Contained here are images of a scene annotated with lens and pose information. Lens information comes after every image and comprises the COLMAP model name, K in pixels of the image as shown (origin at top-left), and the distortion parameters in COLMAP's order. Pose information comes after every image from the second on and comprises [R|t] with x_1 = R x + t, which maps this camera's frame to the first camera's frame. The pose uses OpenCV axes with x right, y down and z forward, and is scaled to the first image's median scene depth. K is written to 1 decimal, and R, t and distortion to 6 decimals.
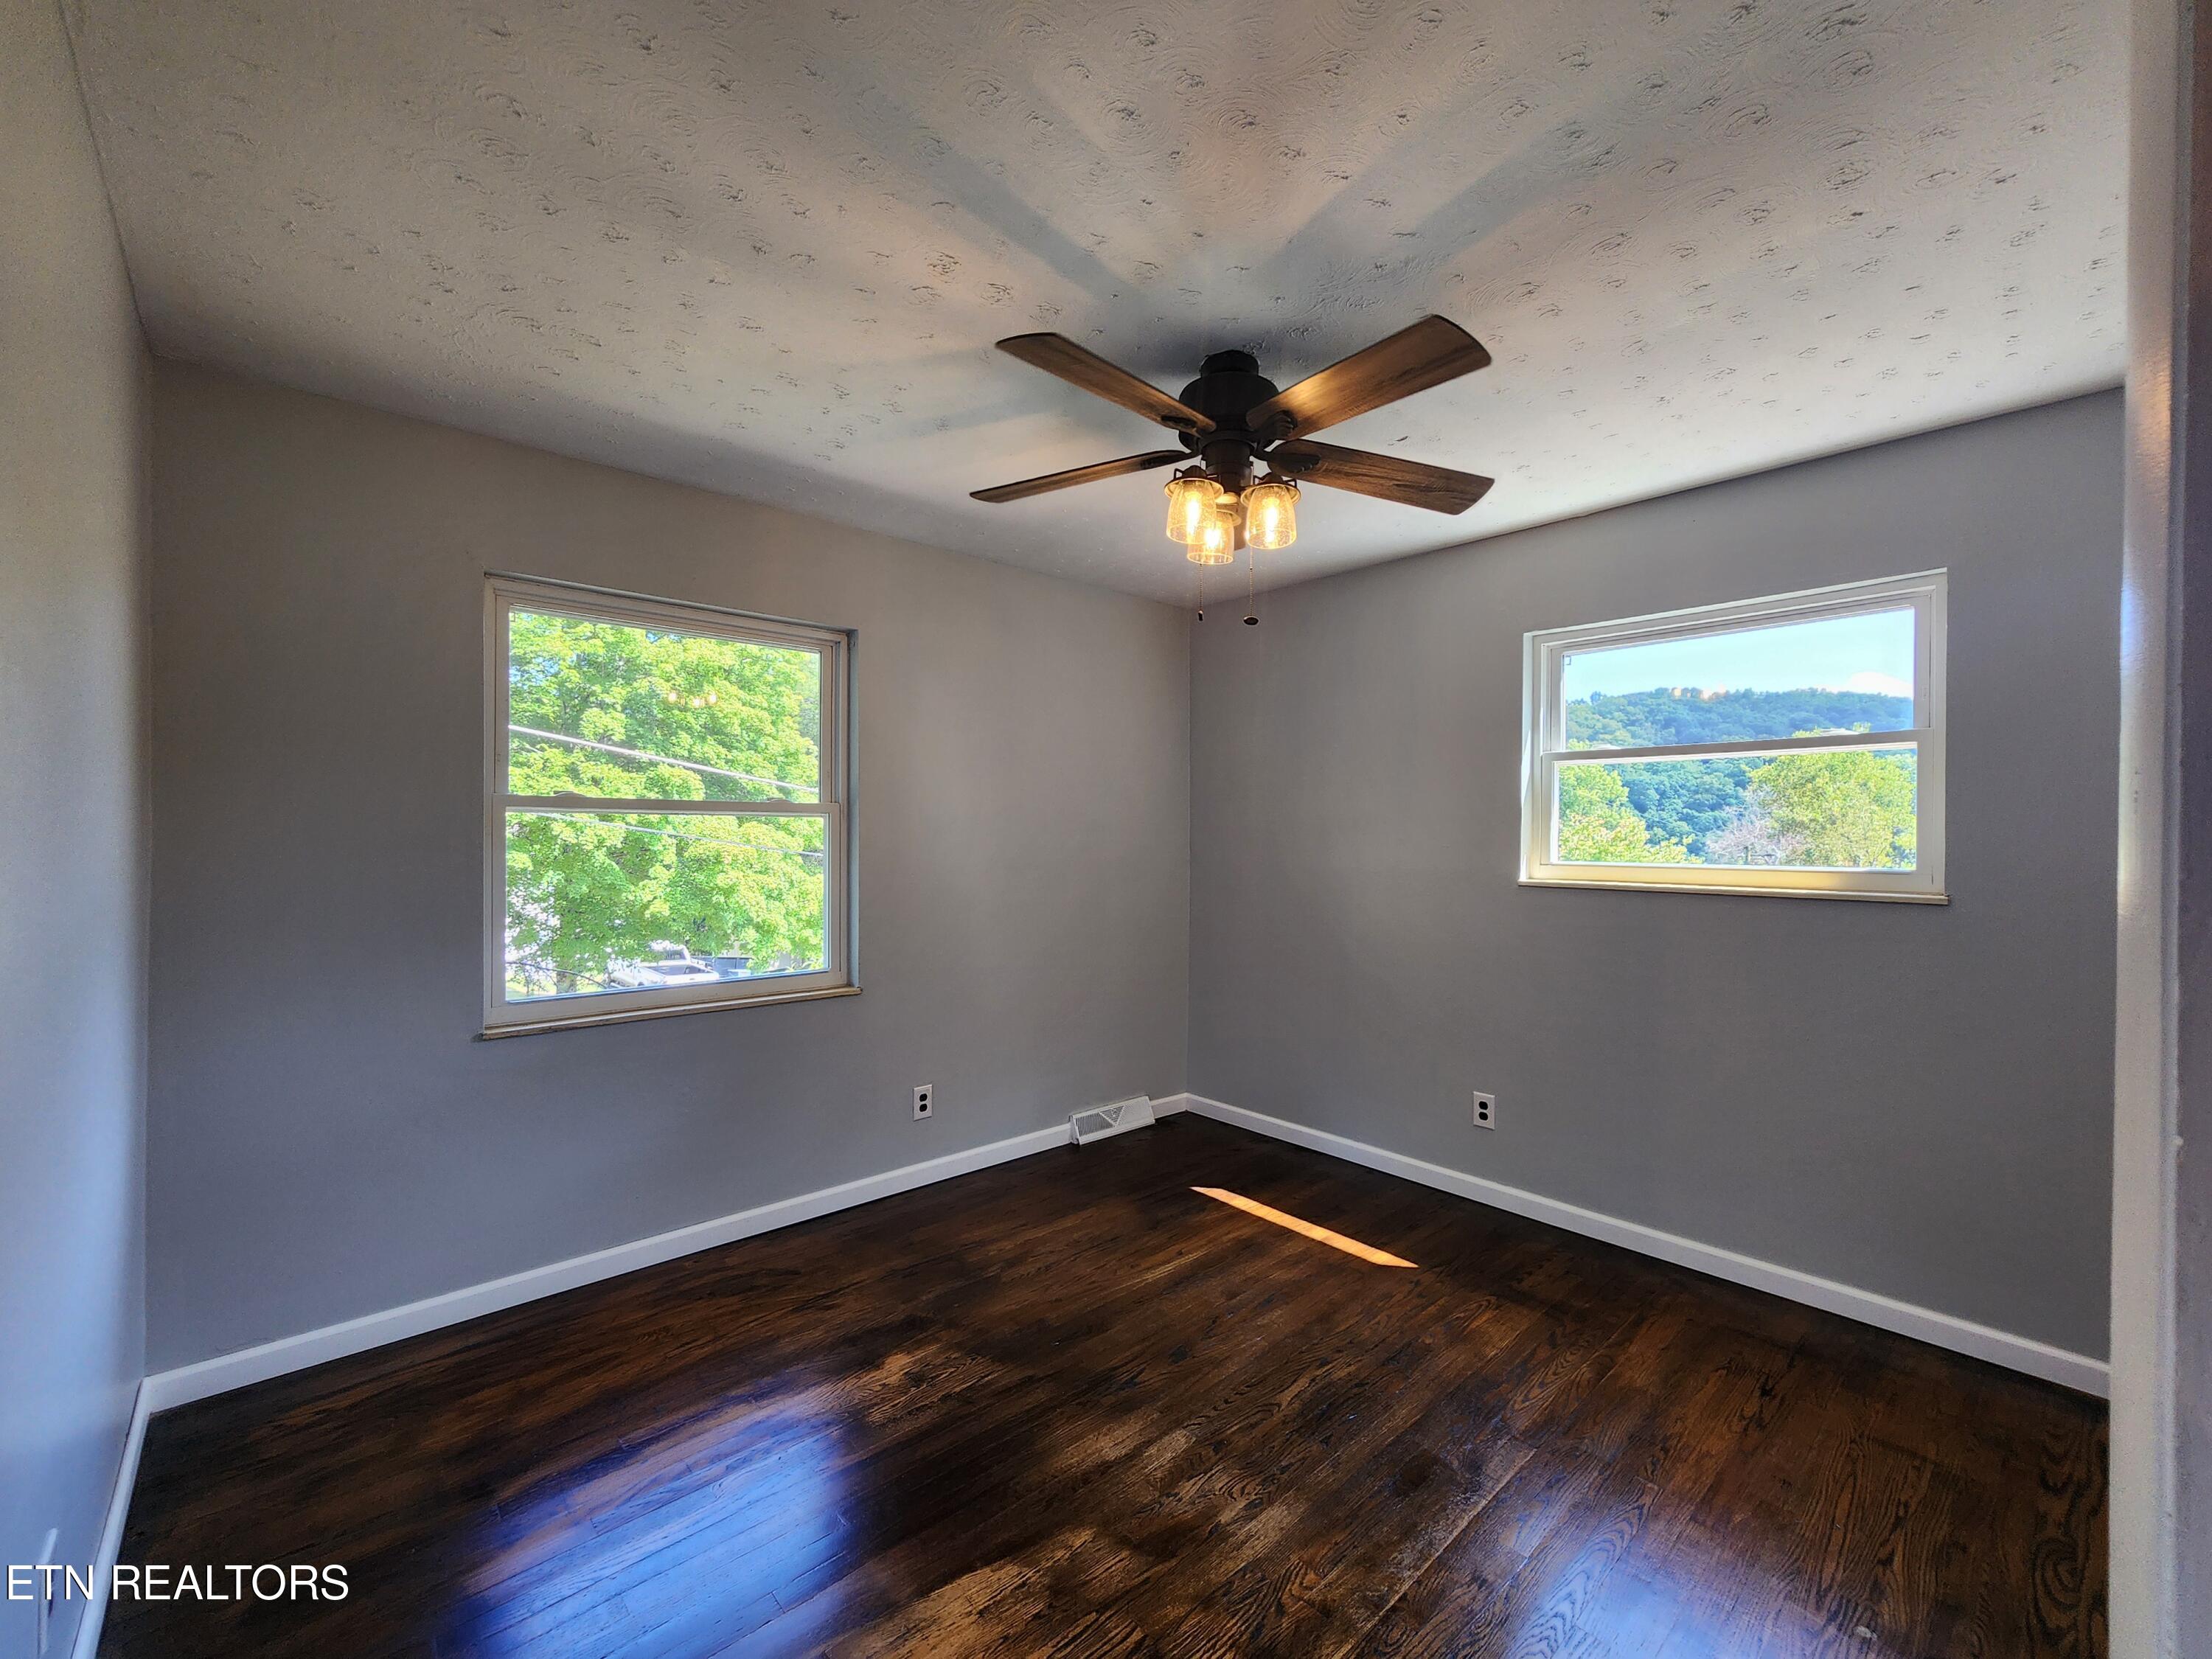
lens RADIAL K [[906.9, 0, 1032.7], [0, 906.9, 831.8], [0, 0, 1]] dist [0.000205, 0.000169]
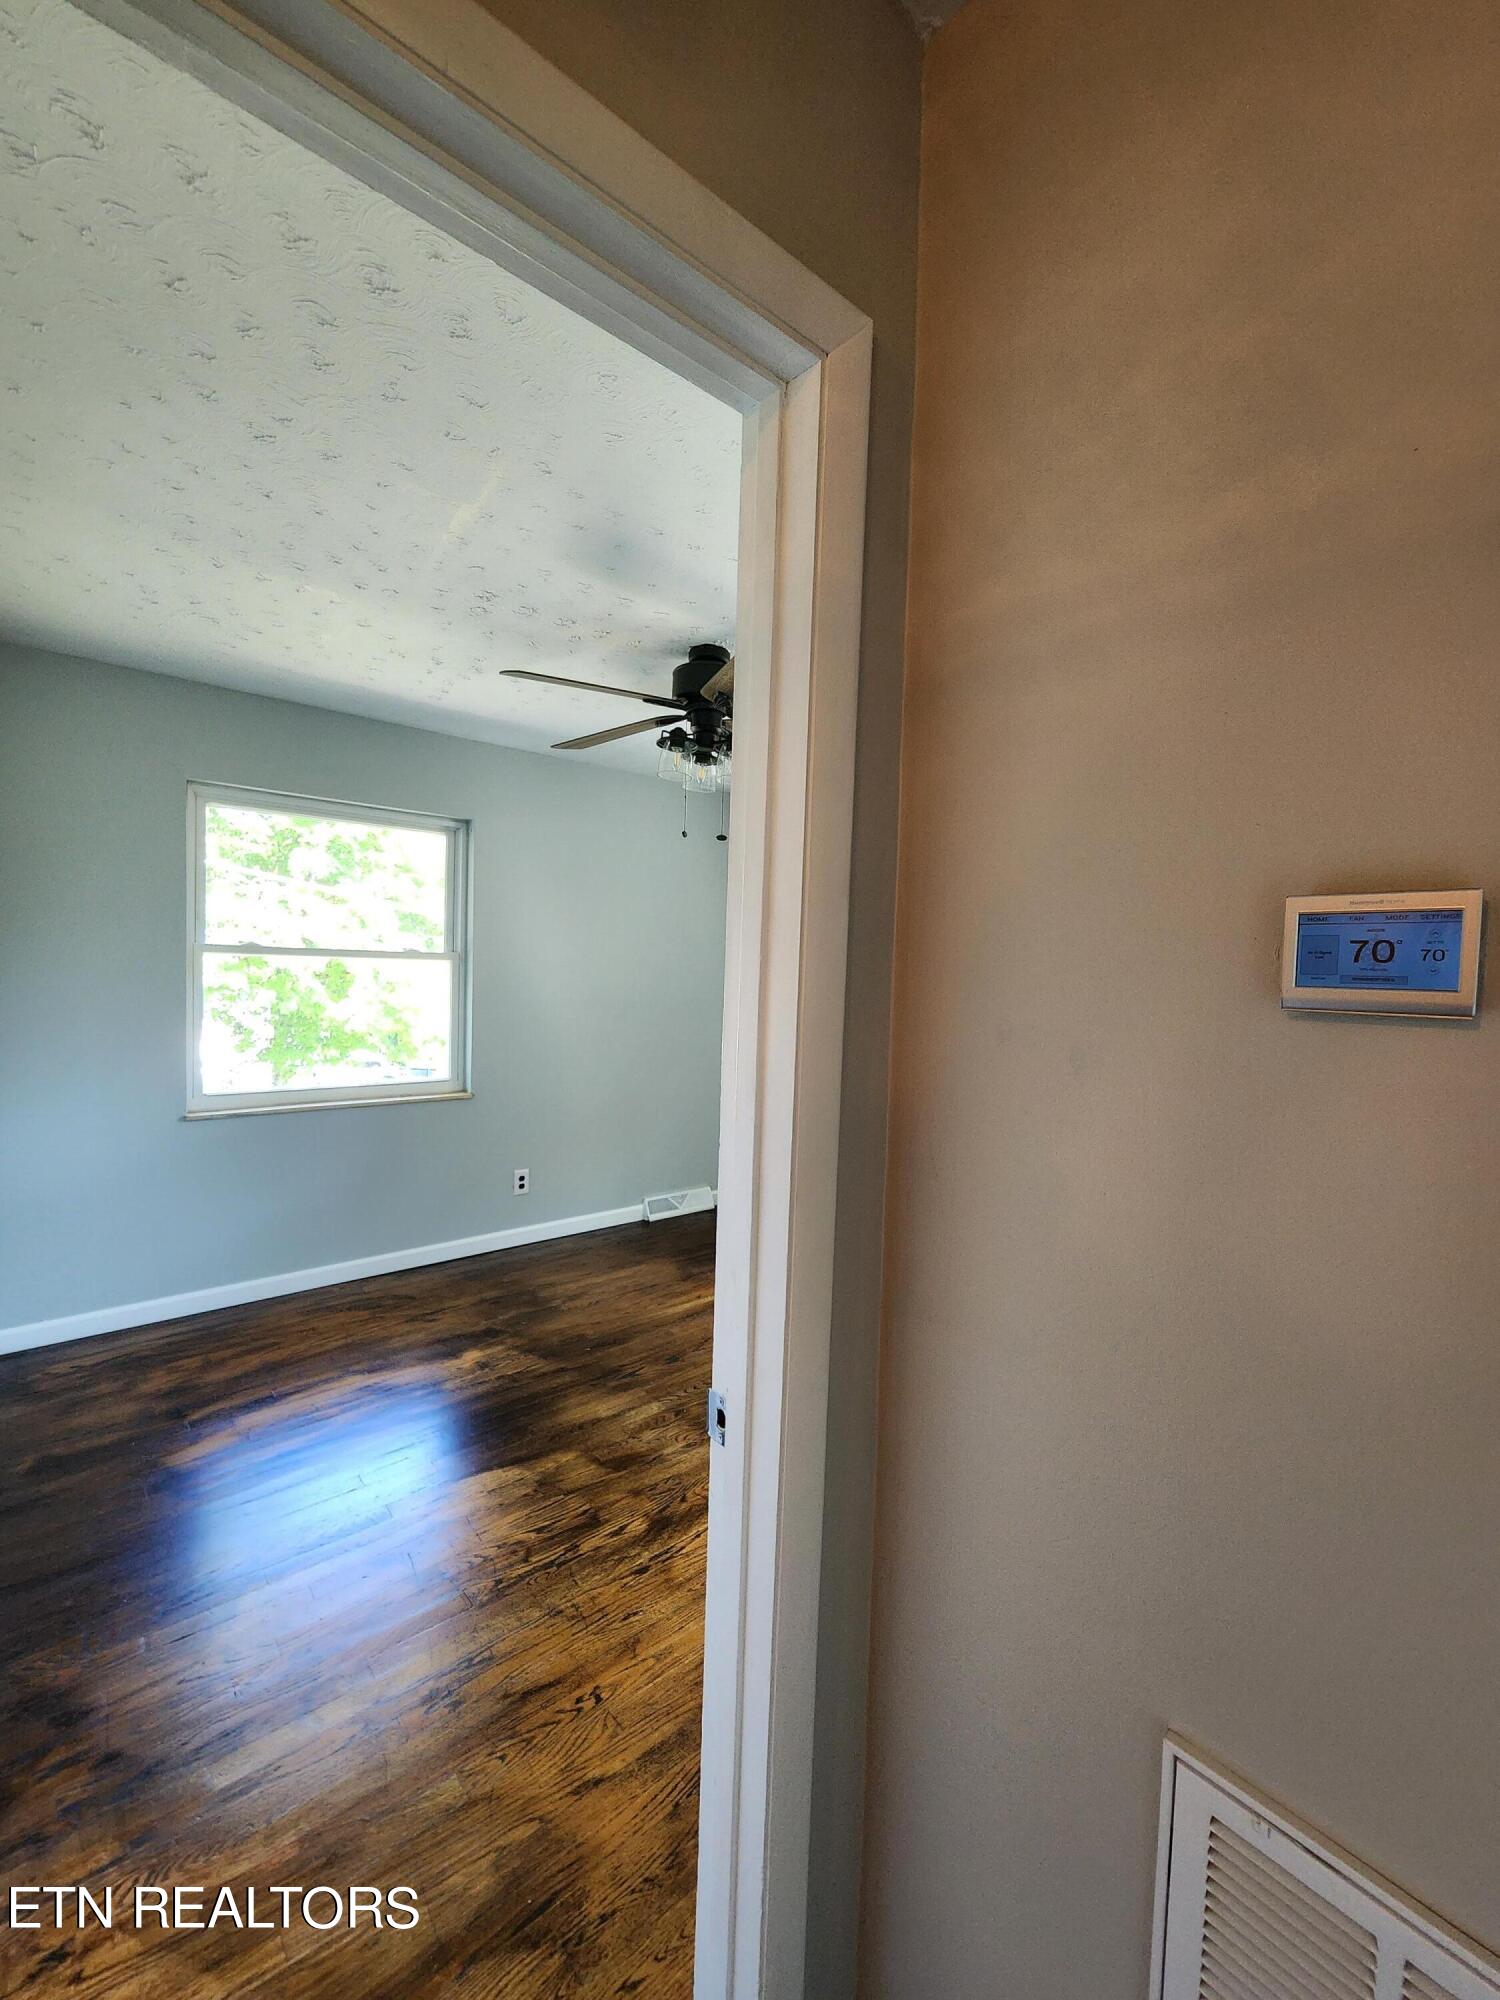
lens RADIAL K [[819.9, 0, 674.8], [0, 819.9, 1001.3], [0, 0, 1]] dist [0.000221, 0.000583]
pose [[0.999118, 0.028497, -0.030838, 0.179091], [-0.027040, 0.998543, 0.046695, -0.032801], [0.032124, -0.045820, 0.998433, -0.226852]]
